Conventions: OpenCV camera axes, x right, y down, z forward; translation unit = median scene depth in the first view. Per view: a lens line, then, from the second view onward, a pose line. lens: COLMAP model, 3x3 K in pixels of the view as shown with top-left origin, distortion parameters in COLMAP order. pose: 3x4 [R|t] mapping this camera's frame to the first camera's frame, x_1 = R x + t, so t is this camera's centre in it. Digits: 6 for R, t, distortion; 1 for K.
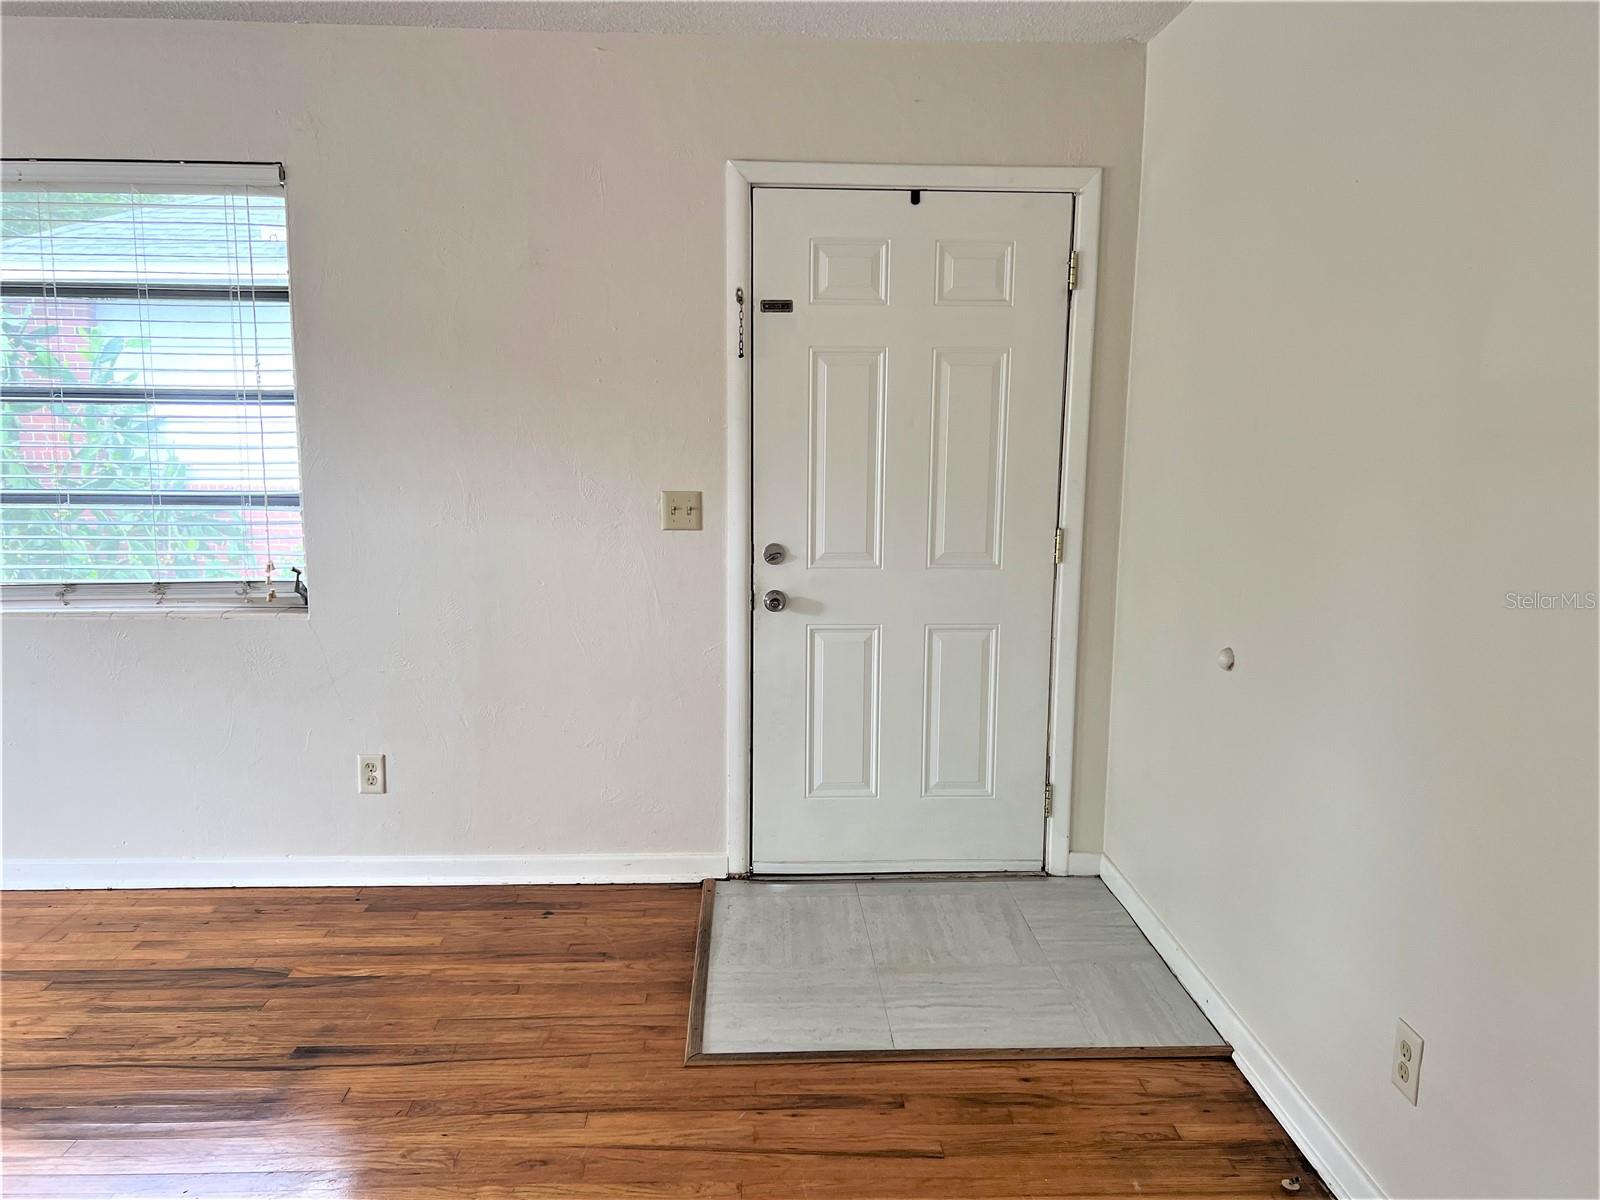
lens RADIAL K [[1206.2, 0, 803.2], [0, 1206.2, 604.9], [0, 0, 1]] dist [0.086750, -0.107773]
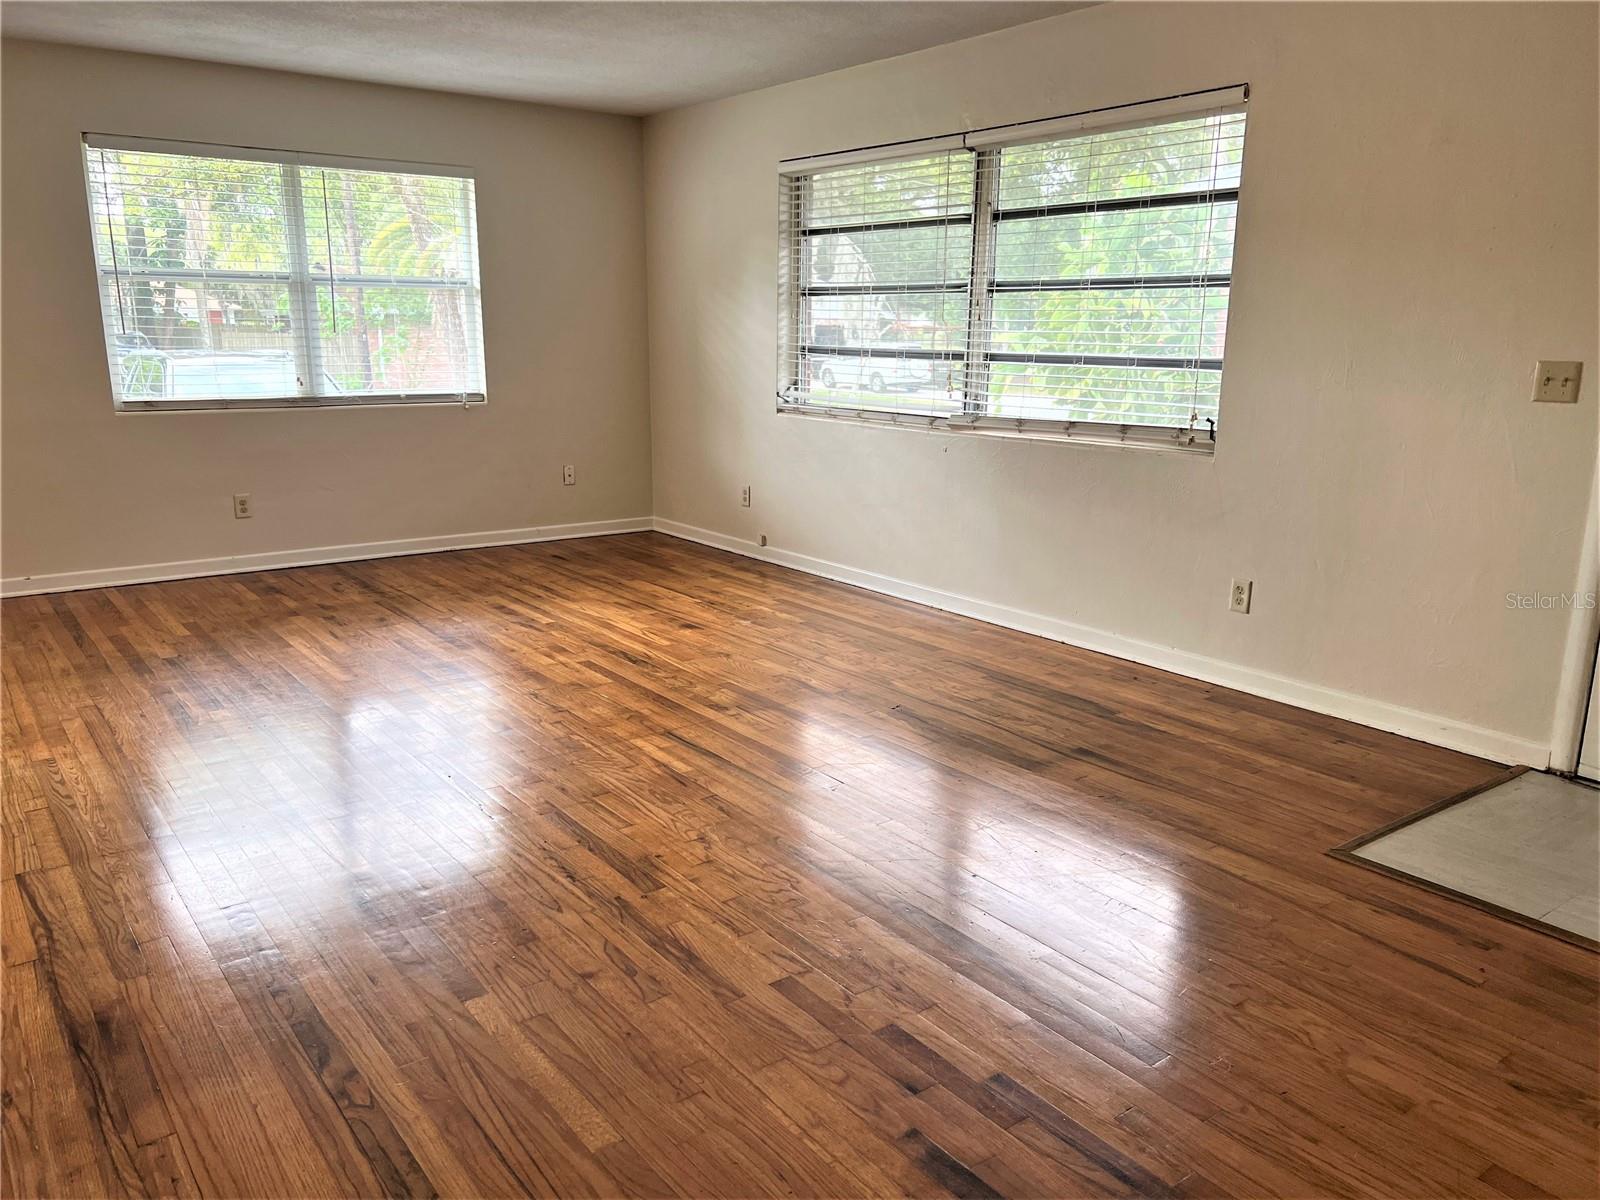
lens RADIAL K [[1211.1, 0, 777.7], [0, 1211.1, 585.2], [0, 0, 1]] dist [0.104224, -0.145319]
pose [[0.552758, 0.169581, -0.815905, 0.400868], [-0.129880, 0.984643, 0.116661, 0.049744], [0.823158, 0.041485, 0.566295, -0.063156]]
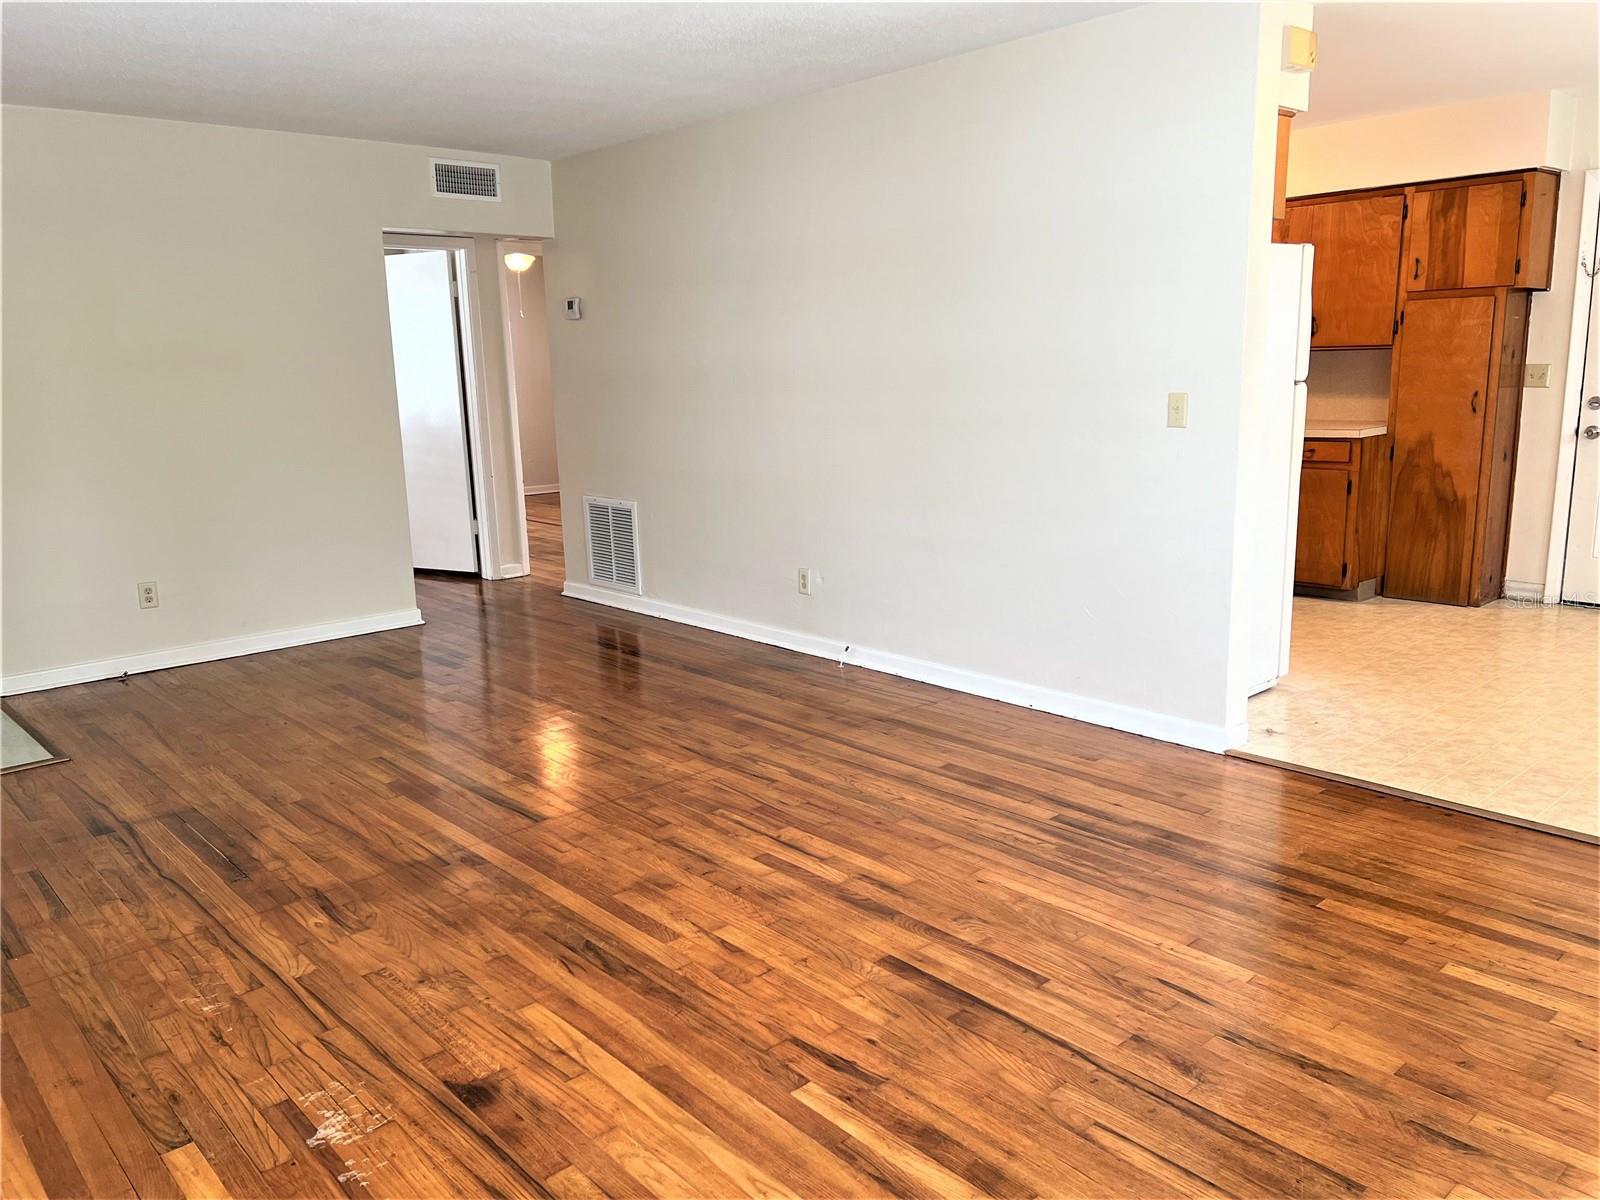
lens RADIAL K [[1206.2, 0, 803.2], [0, 1206.2, 604.9], [0, 0, 1]] dist [0.086750, -0.107773]
pose [[-0.639968, -0.148679, 0.753881, -1.503872], [0.139852, 0.942178, 0.304535, -0.140450], [-0.755568, 0.300324, -0.582171, 0.898725]]
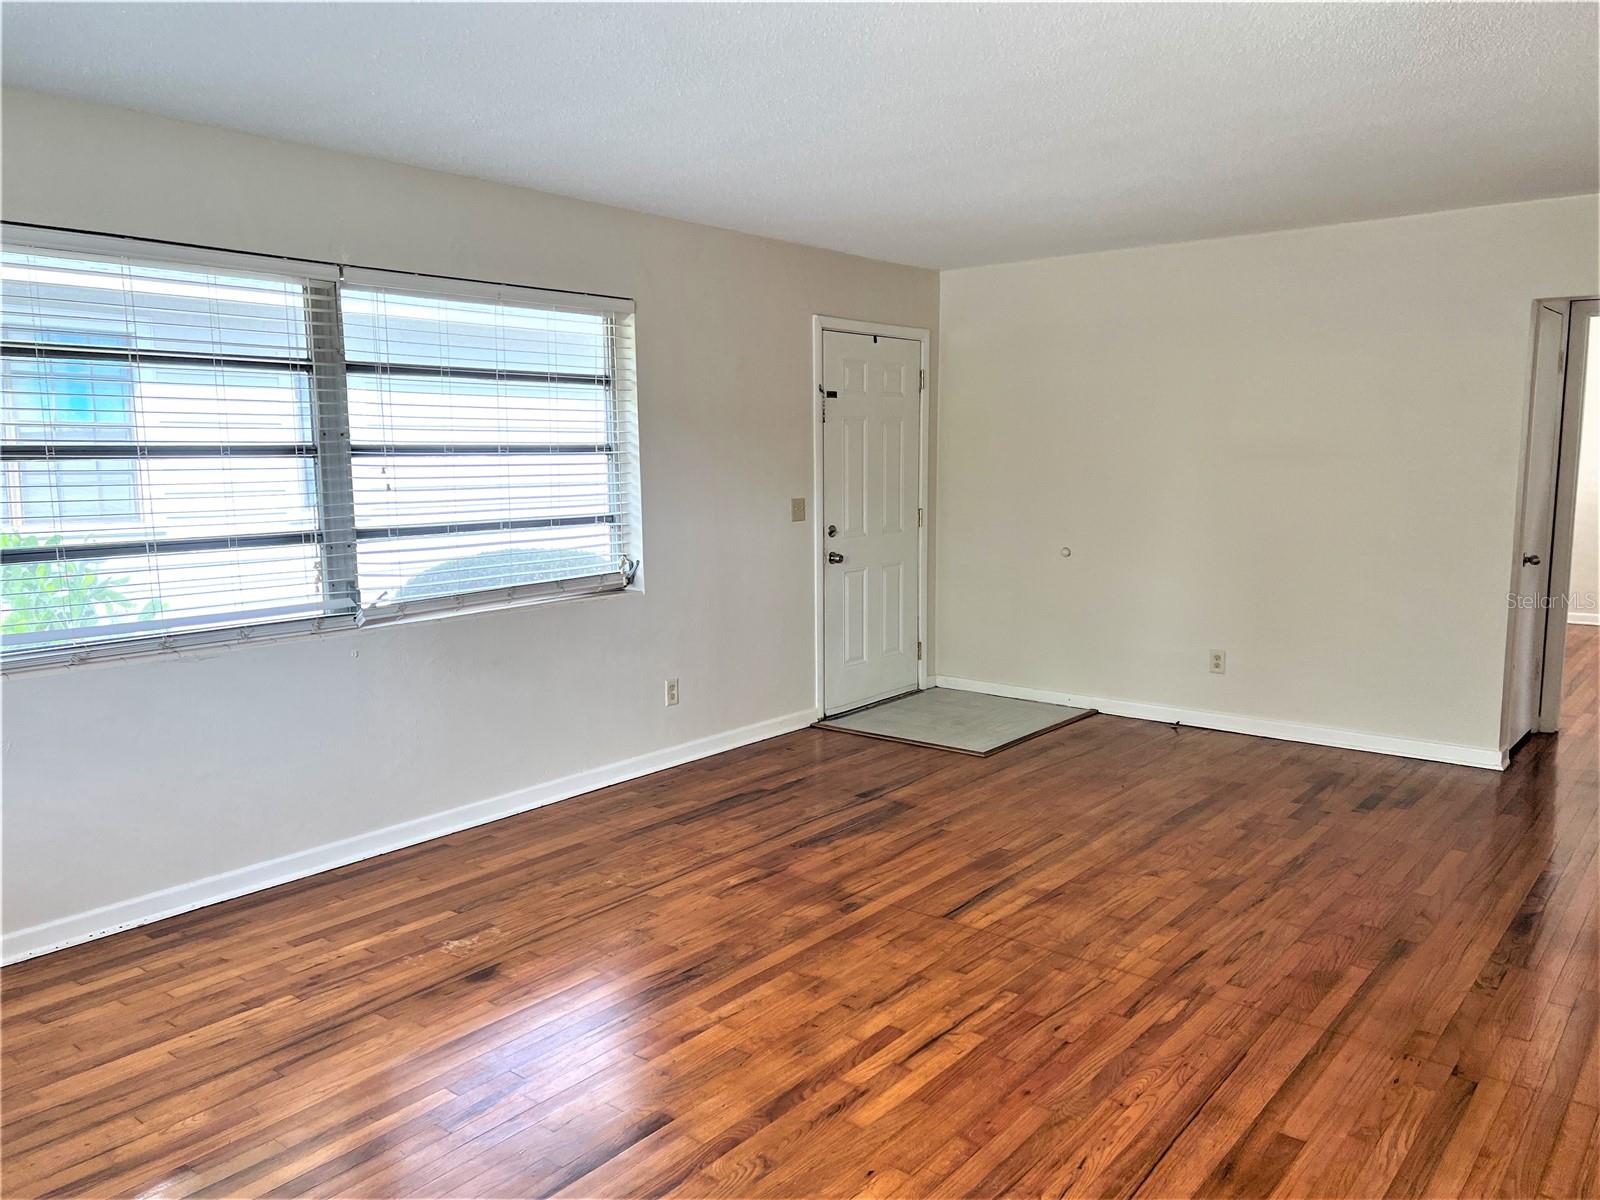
lens RADIAL K [[1206.2, 0, 803.2], [0, 1206.2, 604.9], [0, 0, 1]] dist [0.086750, -0.107773]
pose [[0.660549, -0.114053, 0.742070, -1.447674], [0.130331, 0.990807, 0.036270, -0.004986], [-0.739384, 0.072757, 0.669341, -0.161292]]
